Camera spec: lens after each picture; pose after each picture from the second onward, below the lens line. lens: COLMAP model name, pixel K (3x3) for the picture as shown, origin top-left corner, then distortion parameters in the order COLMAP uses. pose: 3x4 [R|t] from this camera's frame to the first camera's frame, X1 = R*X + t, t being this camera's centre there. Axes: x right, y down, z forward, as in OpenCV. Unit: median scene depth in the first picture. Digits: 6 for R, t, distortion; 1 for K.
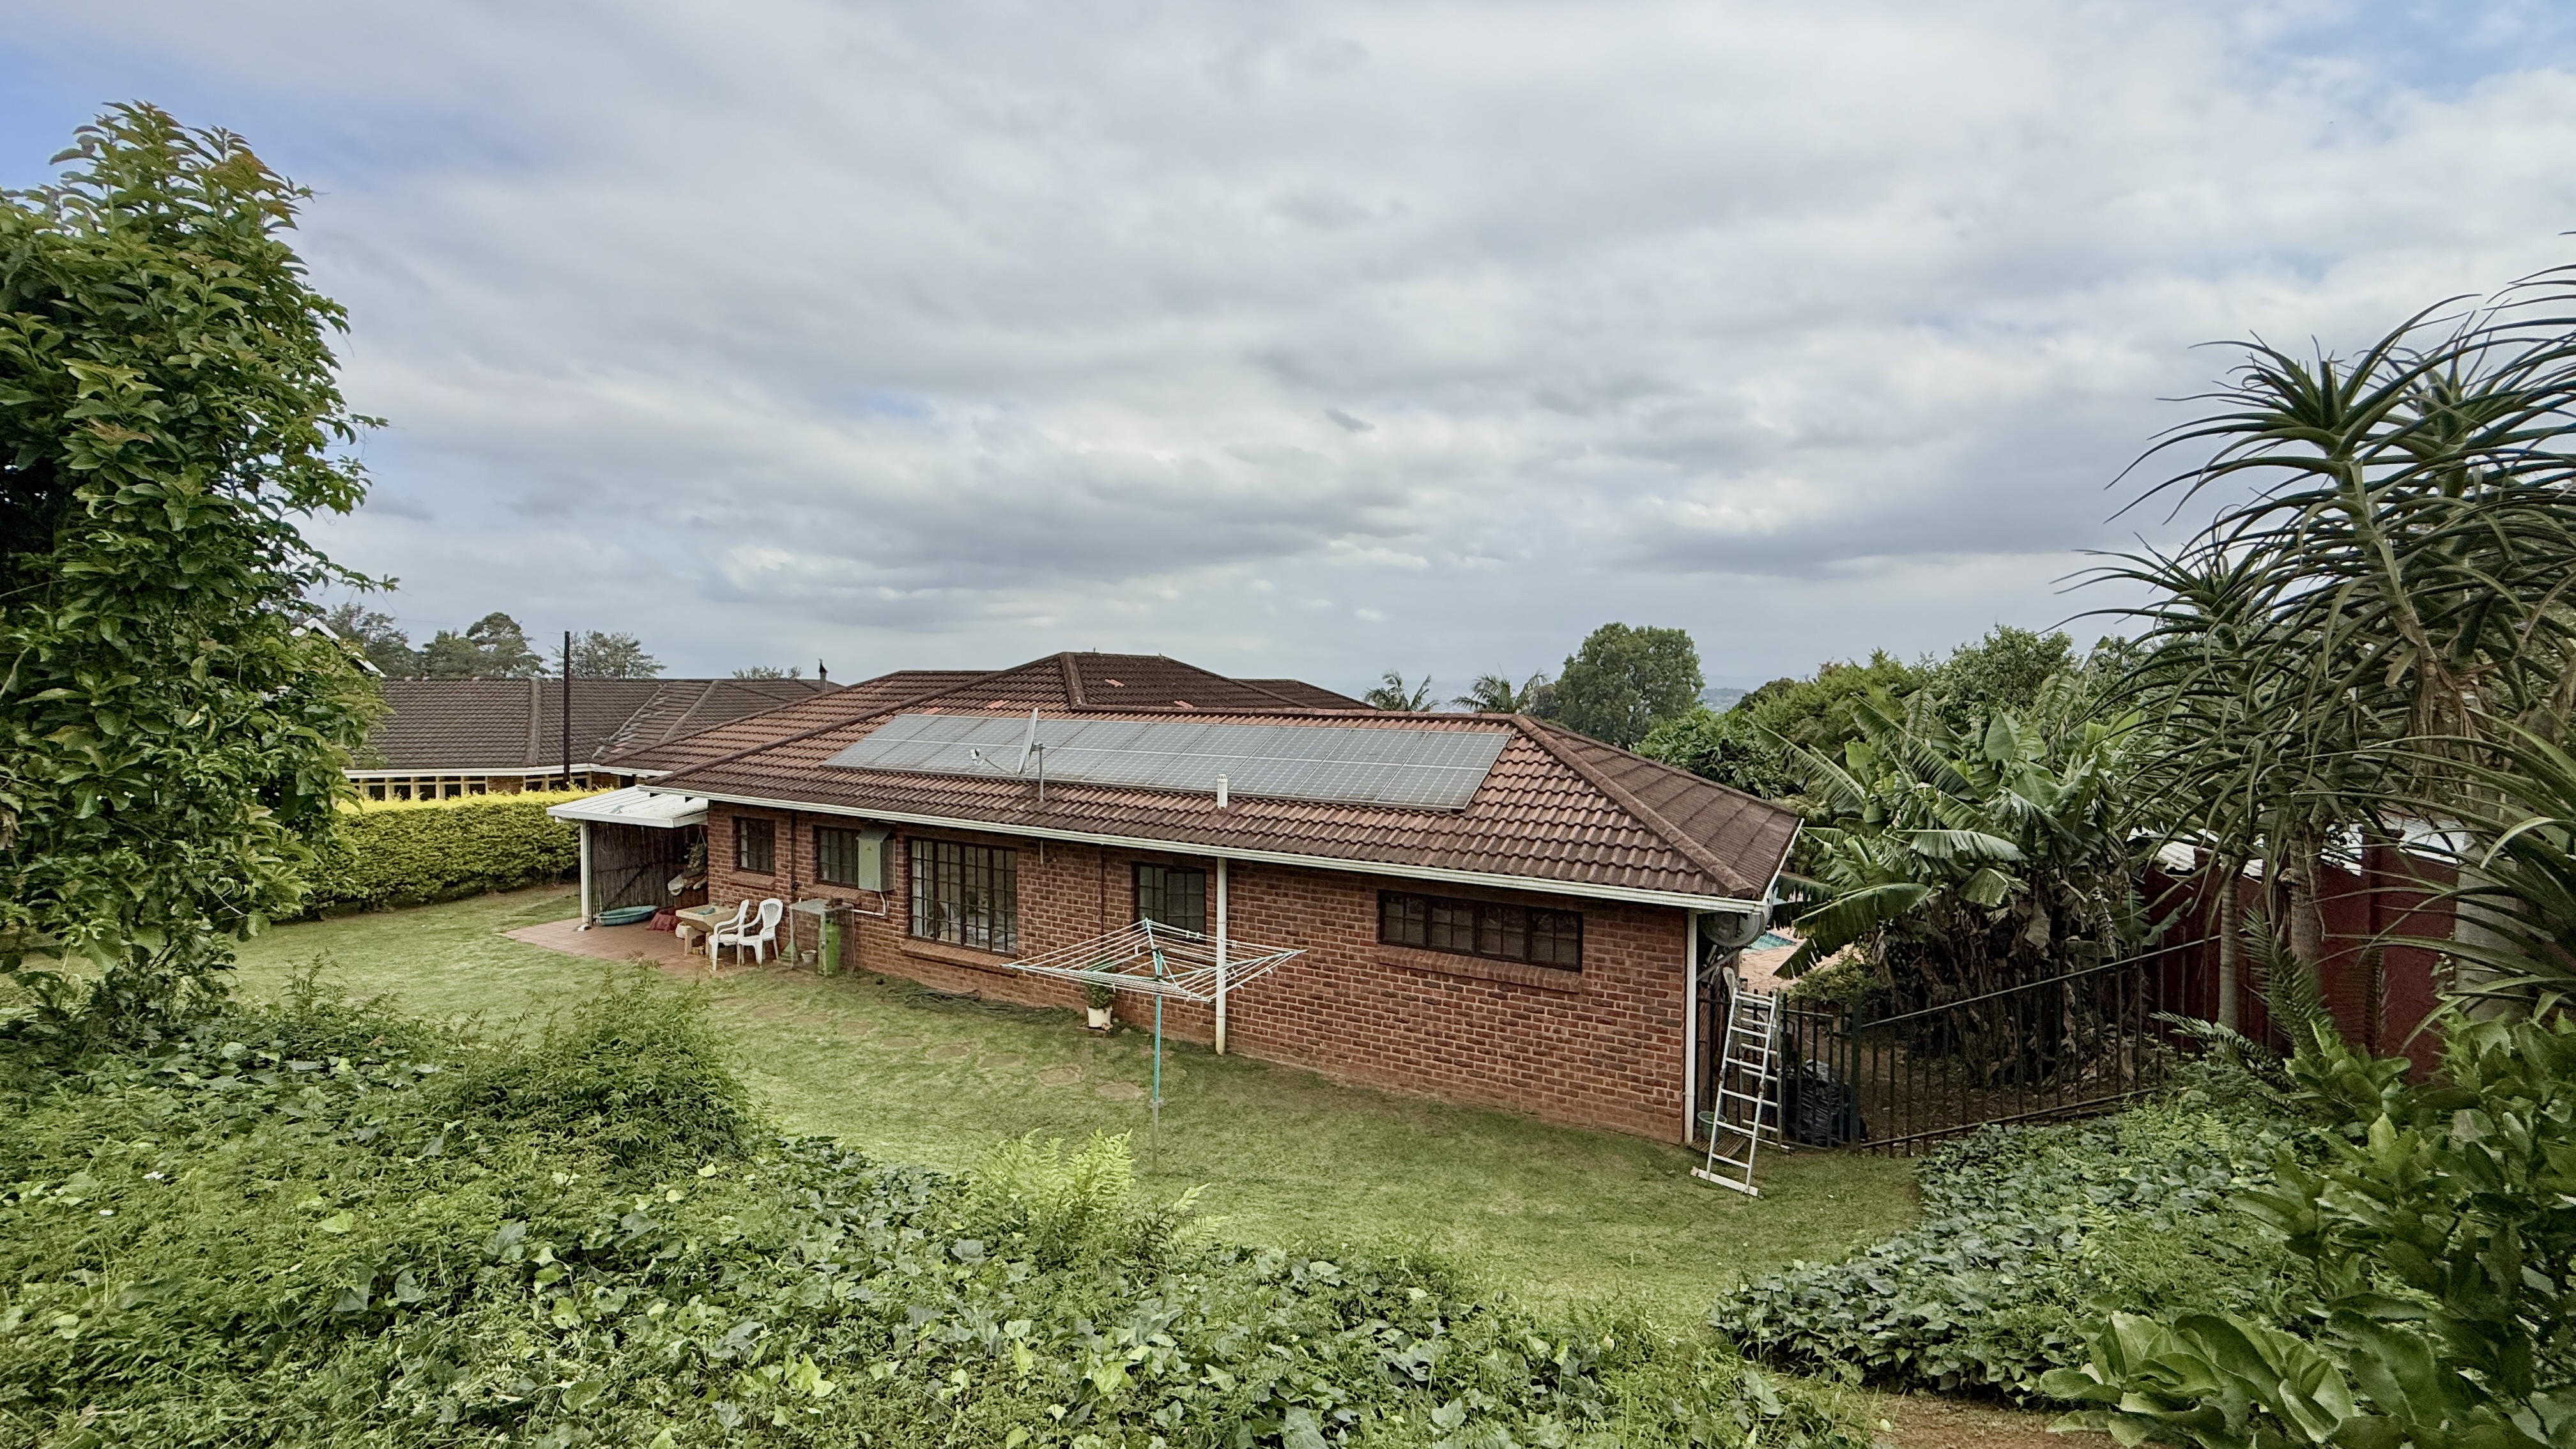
lens RADIAL K [[1029.4, 0, 1279.9], [0, 1029.4, 721.4], [0, 0, 1]] dist [0.000104, -0.000646]
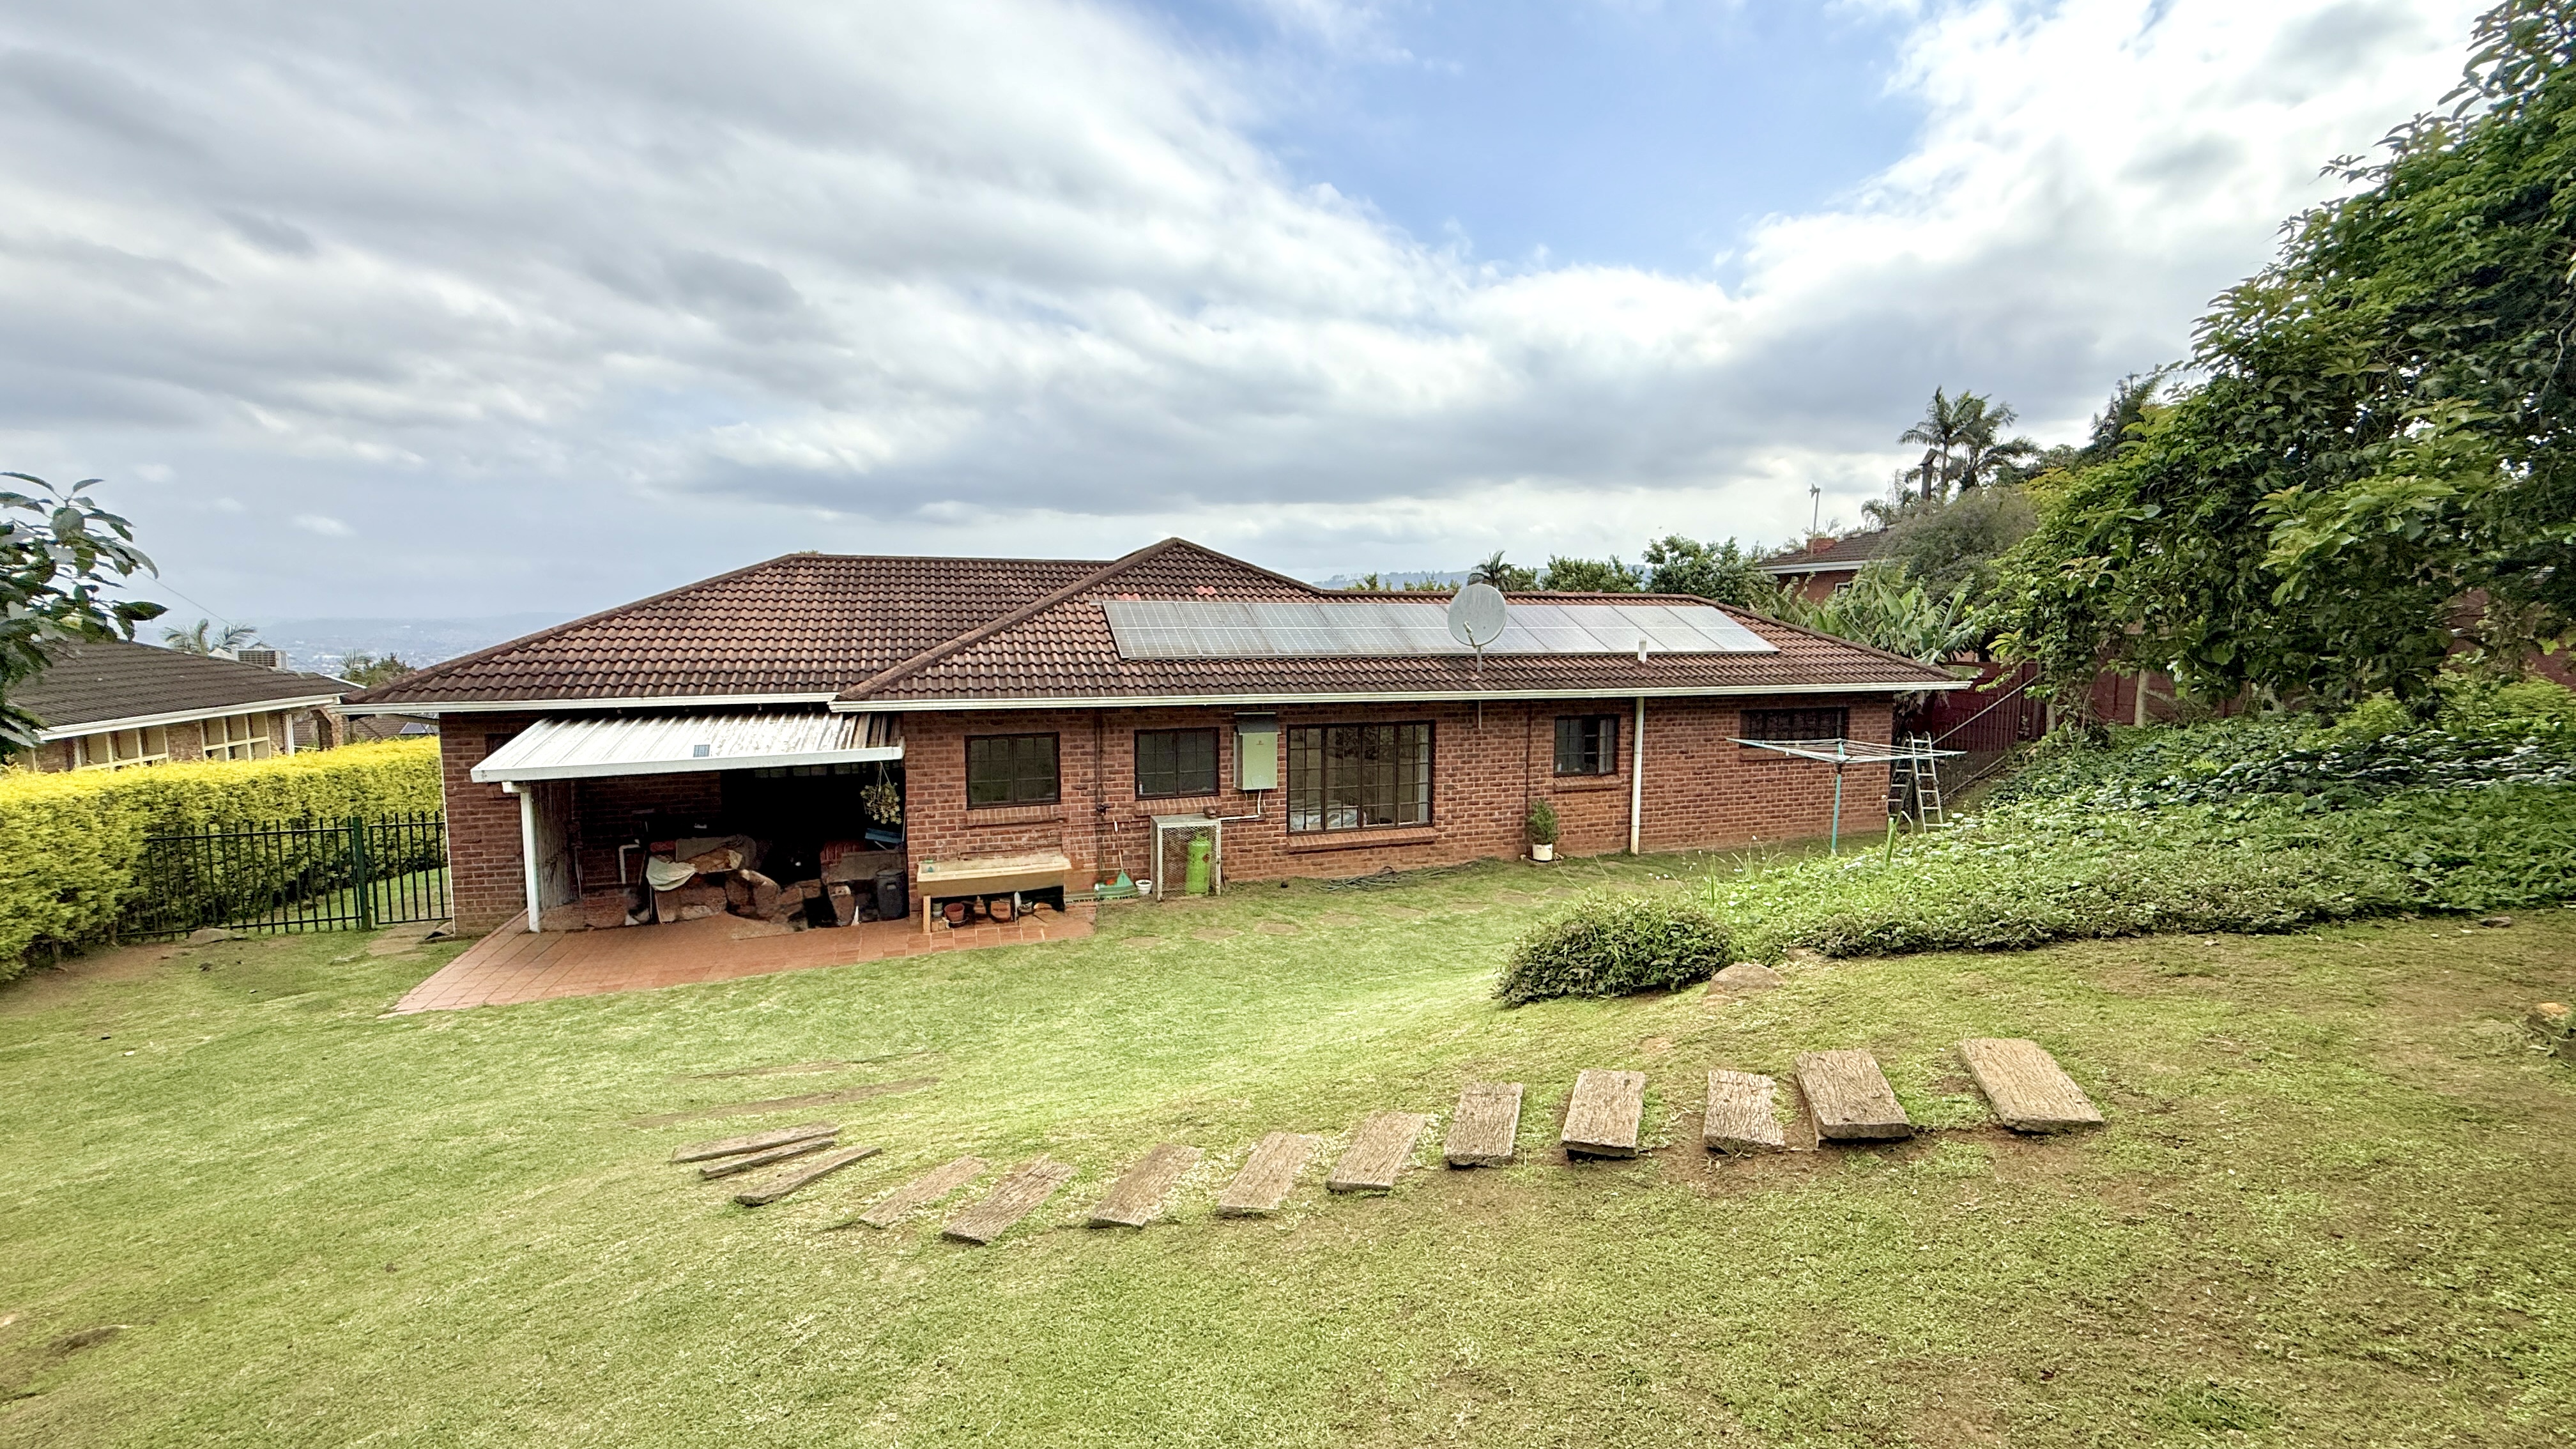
lens RADIAL K [[1029.4, 0, 1279.9], [0, 1029.4, 721.4], [0, 0, 1]] dist [0.000104, -0.000646]
pose [[0.631607, -0.075349, 0.771619, -1.077168], [0.028923, 0.996863, 0.073669, 0.033389], [-0.774749, -0.024212, 0.631805, 0.368961]]
